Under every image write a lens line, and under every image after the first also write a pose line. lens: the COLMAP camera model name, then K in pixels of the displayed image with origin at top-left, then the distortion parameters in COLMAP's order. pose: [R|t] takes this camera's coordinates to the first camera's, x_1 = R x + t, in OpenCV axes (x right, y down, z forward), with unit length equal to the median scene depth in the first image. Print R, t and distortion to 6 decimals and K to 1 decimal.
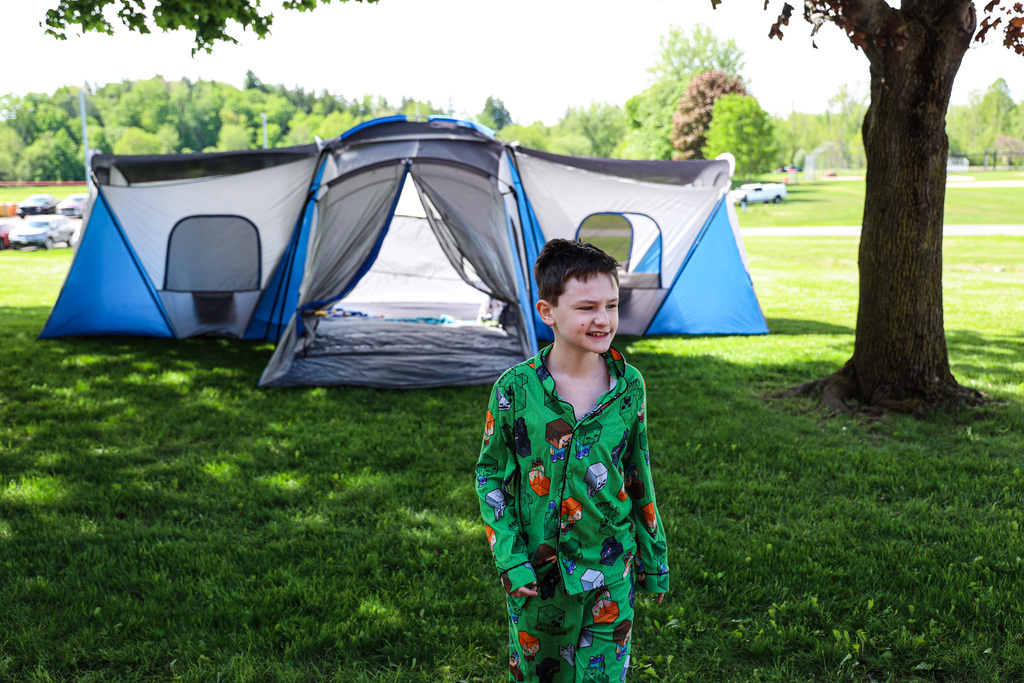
lens RADIAL K [[1246.3, 0, 512.0], [0, 1246.3, 341.5], [0, 0, 1]] dist [0.122419, -0.004966]
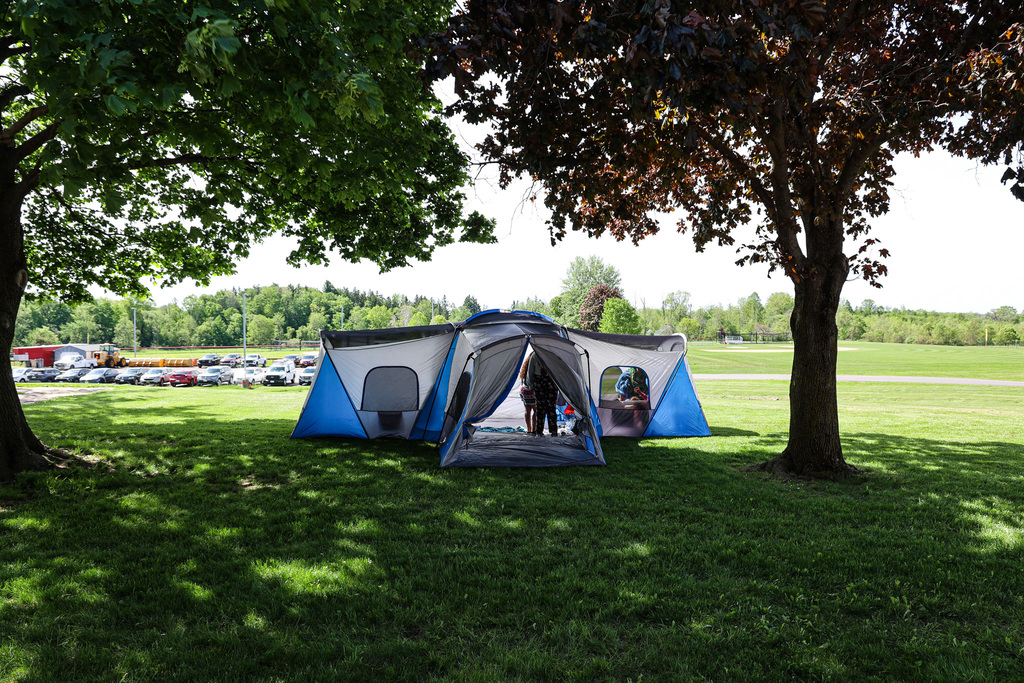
lens RADIAL K [[749.8, 0, 512.0], [0, 749.8, 341.5], [0, 0, 1]] dist [-0.101273, 0.000469]
pose [[0.998450, 0.007007, 0.055219, -0.034885], [0.000407, 0.991098, -0.133135, 0.000347], [-0.055660, 0.132951, 0.989558, -0.004912]]
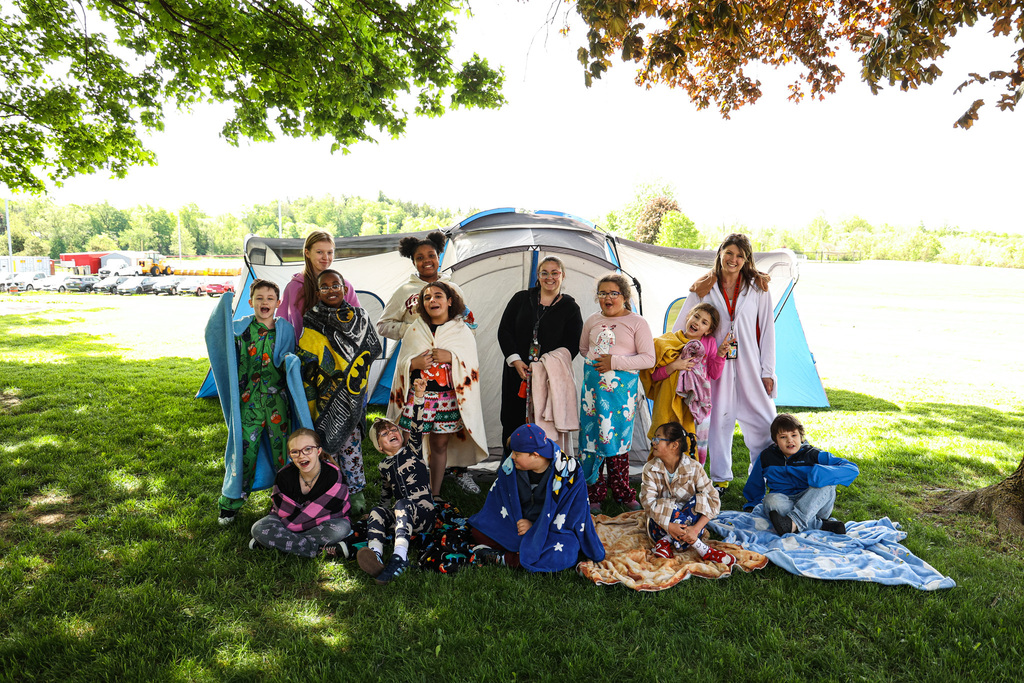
lens RADIAL K [[722.6, 0, 512.0], [0, 722.6, 341.5], [0, 0, 1]] dist [-0.049484, 0.003498]
pose [[0.999463, 0.027083, -0.018442, -0.020689], [-0.027315, 0.999549, -0.012456, -0.014091], [0.018096, 0.012953, 0.999752, 0.095991]]
